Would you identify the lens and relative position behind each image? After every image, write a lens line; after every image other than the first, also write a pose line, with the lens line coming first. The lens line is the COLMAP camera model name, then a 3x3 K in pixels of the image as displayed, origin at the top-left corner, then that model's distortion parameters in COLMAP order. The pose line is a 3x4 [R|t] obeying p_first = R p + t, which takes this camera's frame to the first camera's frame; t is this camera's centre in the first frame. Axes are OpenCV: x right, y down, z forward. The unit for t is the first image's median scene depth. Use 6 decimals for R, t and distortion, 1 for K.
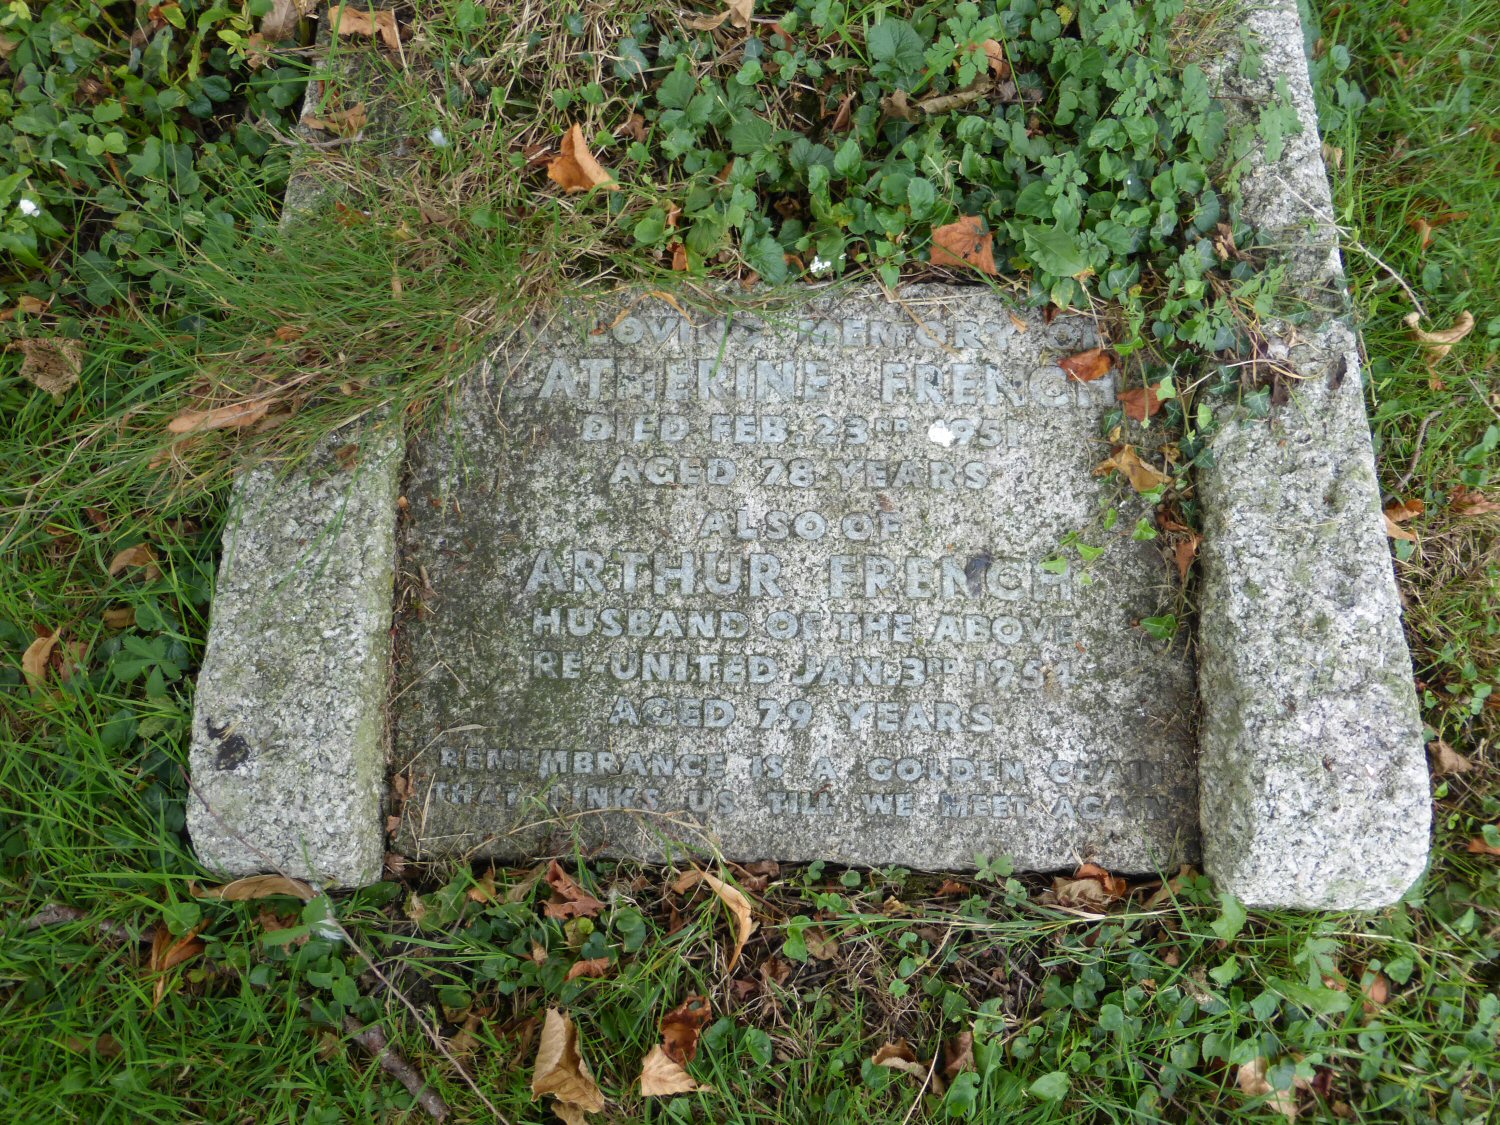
lens RADIAL K [[1106.3, 0, 751.4], [0, 1106.3, 559.7], [0, 0, 1]] dist [-0.037969, 0.024461]
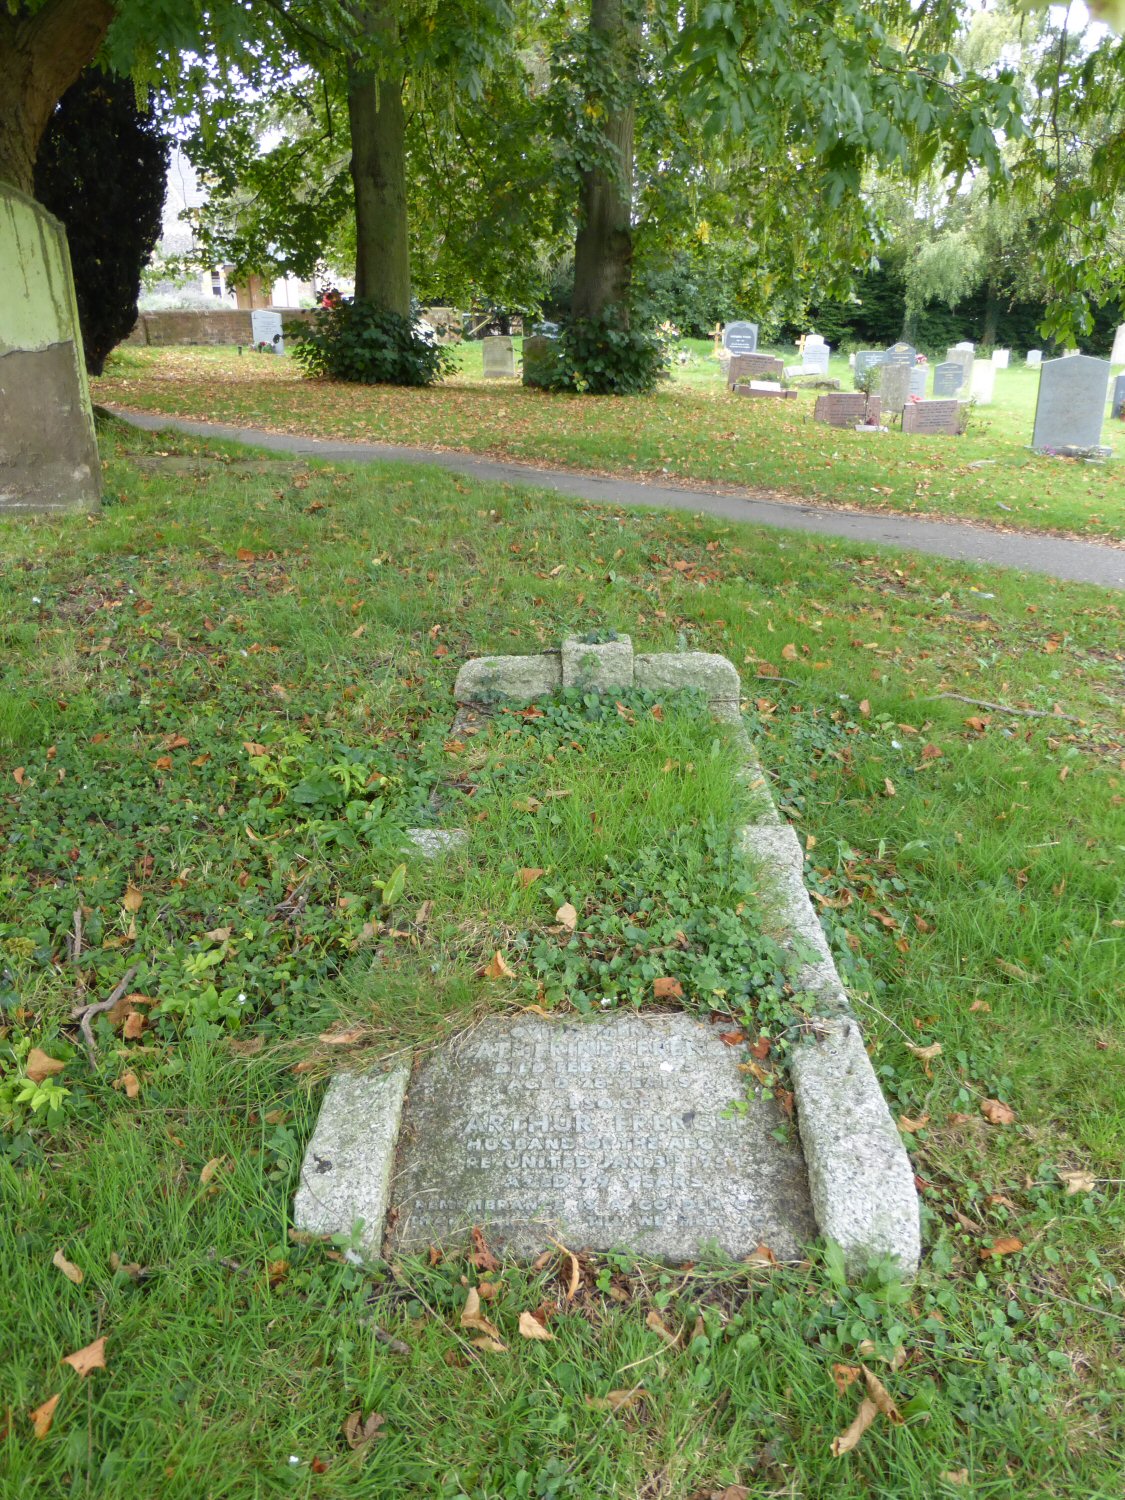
lens RADIAL K [[1106.3, 0, 561.4], [0, 1106.3, 748.4], [0, 0, 1]] dist [-0.037969, 0.024461]
pose [[0.999672, -0.022094, -0.012977, 0.013486], [0.003627, 0.623376, -0.781914, 1.169601], [0.025365, 0.781610, 0.623251, -0.795793]]
